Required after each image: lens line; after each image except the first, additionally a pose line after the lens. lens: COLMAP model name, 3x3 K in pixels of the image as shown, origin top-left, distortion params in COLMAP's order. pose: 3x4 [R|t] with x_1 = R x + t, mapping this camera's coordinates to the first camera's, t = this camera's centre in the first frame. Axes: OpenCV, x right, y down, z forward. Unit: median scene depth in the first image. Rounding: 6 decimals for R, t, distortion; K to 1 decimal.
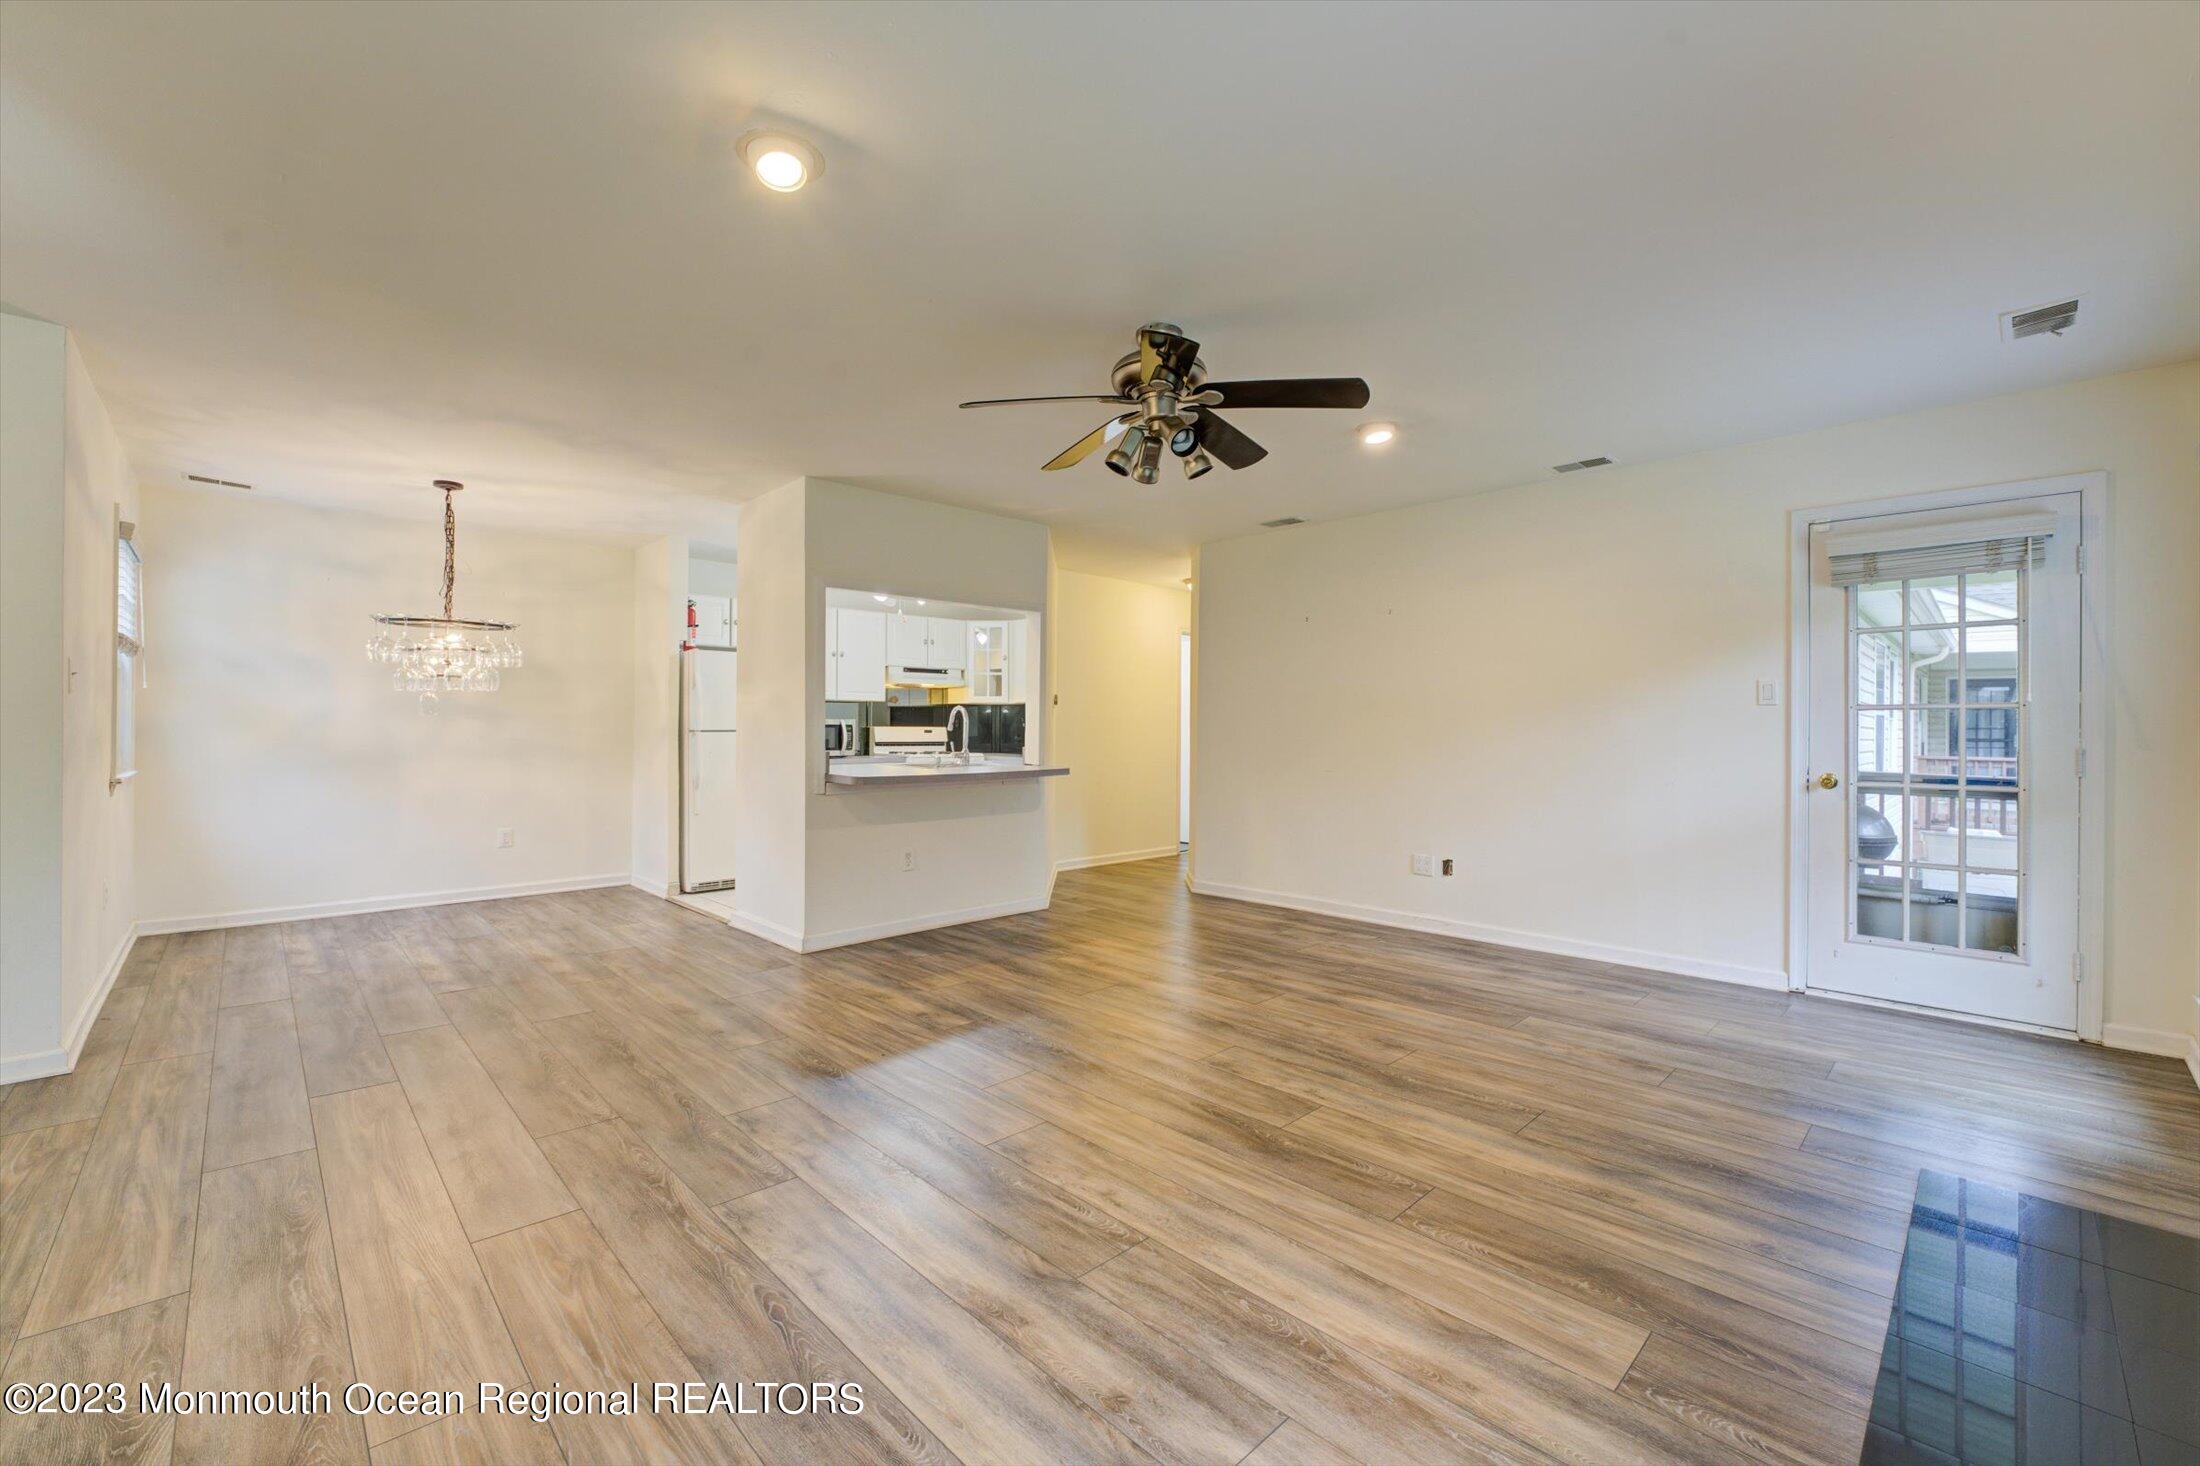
lens RADIAL K [[895.2, 0, 1076.2], [0, 895.2, 729.8], [0, 0, 1]] dist [-0.019483, 0.001532]
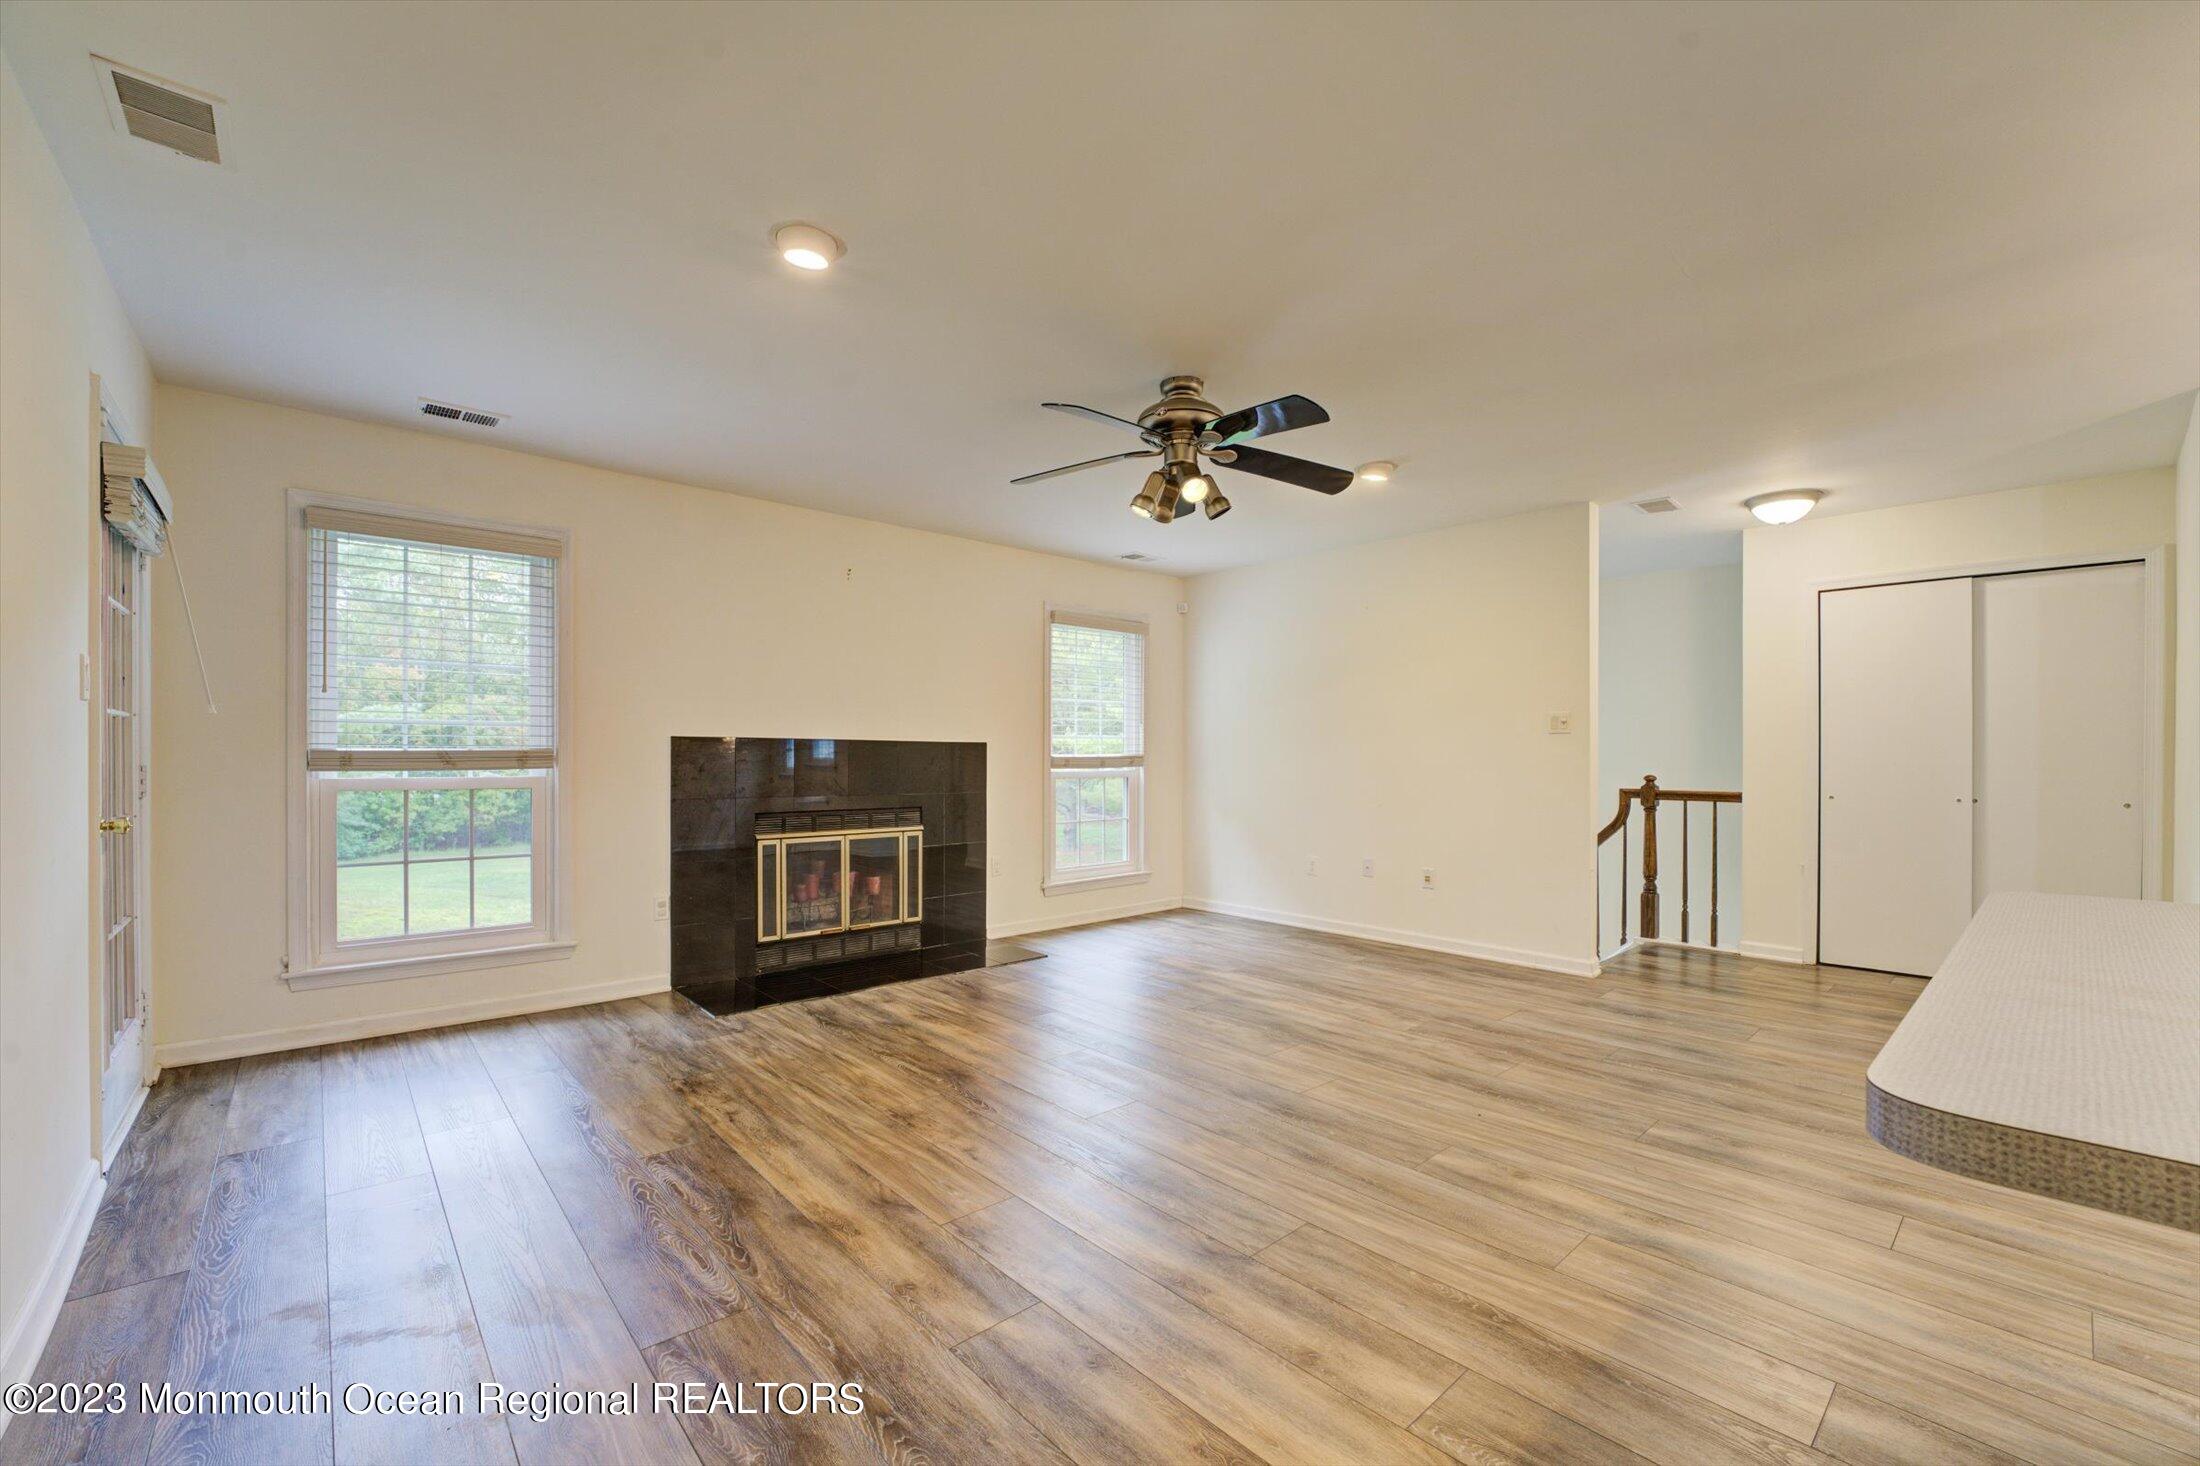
lens RADIAL K [[895.2, 0, 1098.6], [0, 895.2, 750.5], [0, 0, 1]] dist [-0.019483, 0.001532]
pose [[-0.999804, -0.008574, 0.017859, 0.124979], [-0.008633, 0.999958, -0.003222, 0.000335], [-0.017831, -0.003375, -0.999835, 1.516877]]
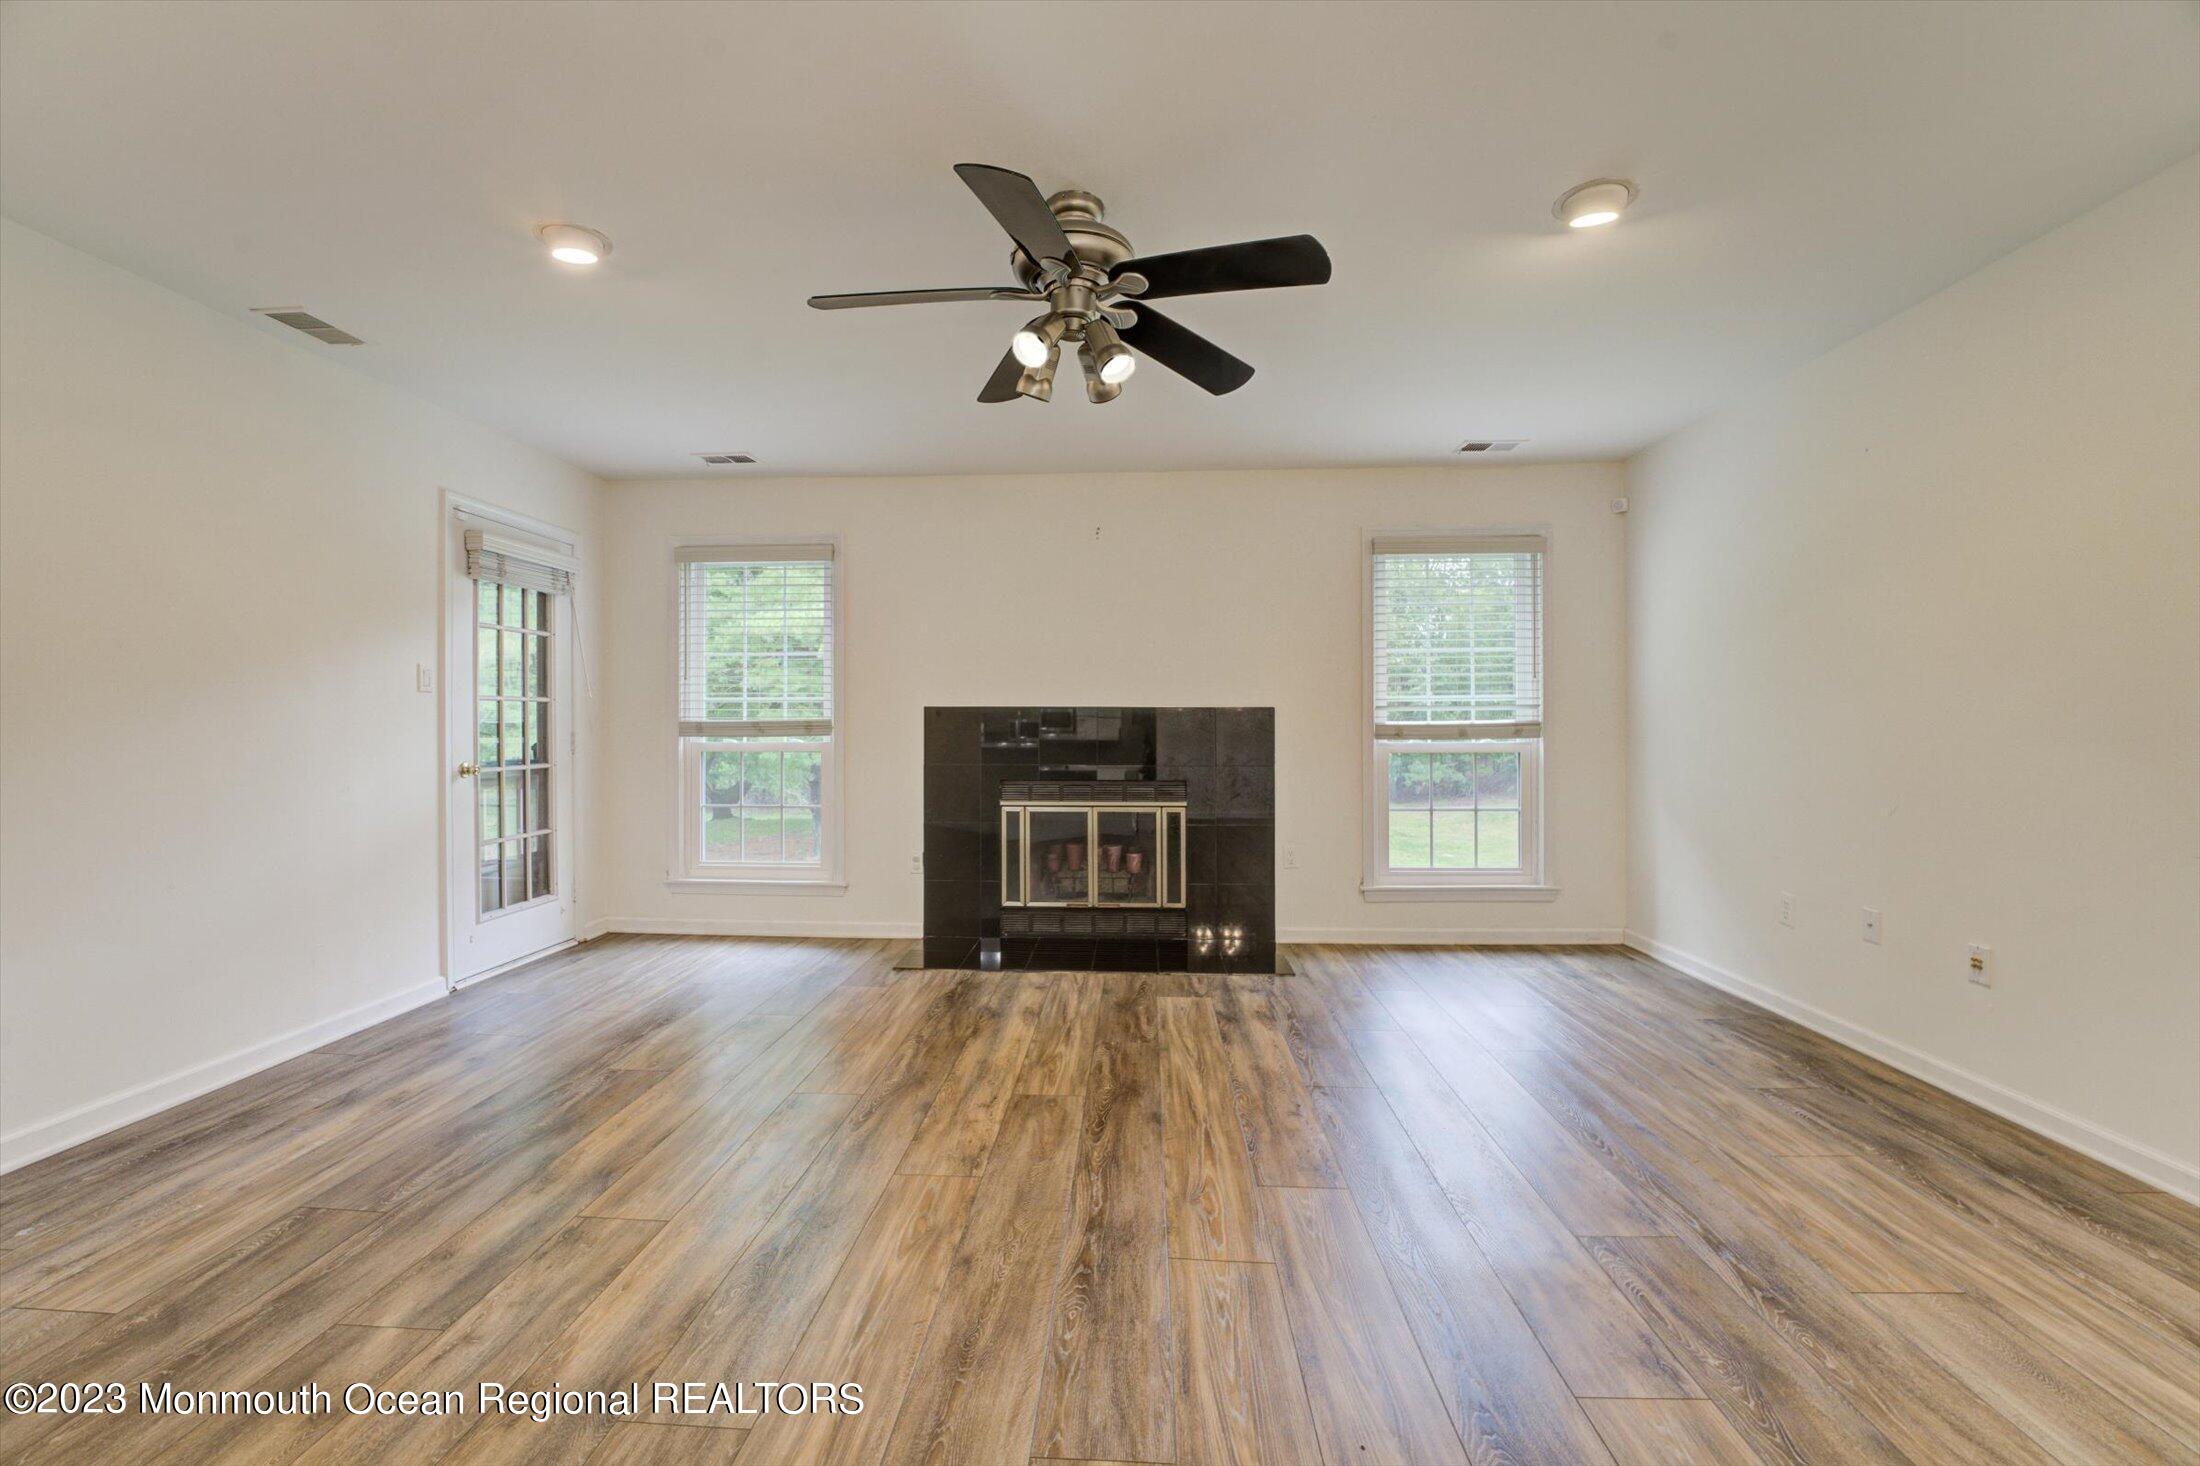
lens RADIAL K [[895.2, 0, 1096.9], [0, 895.2, 724.9], [0, 0, 1]] dist [-0.019483, 0.001532]
pose [[-0.694134, -0.005859, 0.719822, -0.350237], [-0.000490, 0.999970, 0.007667, -0.001618], [-0.719846, 0.004969, -0.694116, 1.114359]]
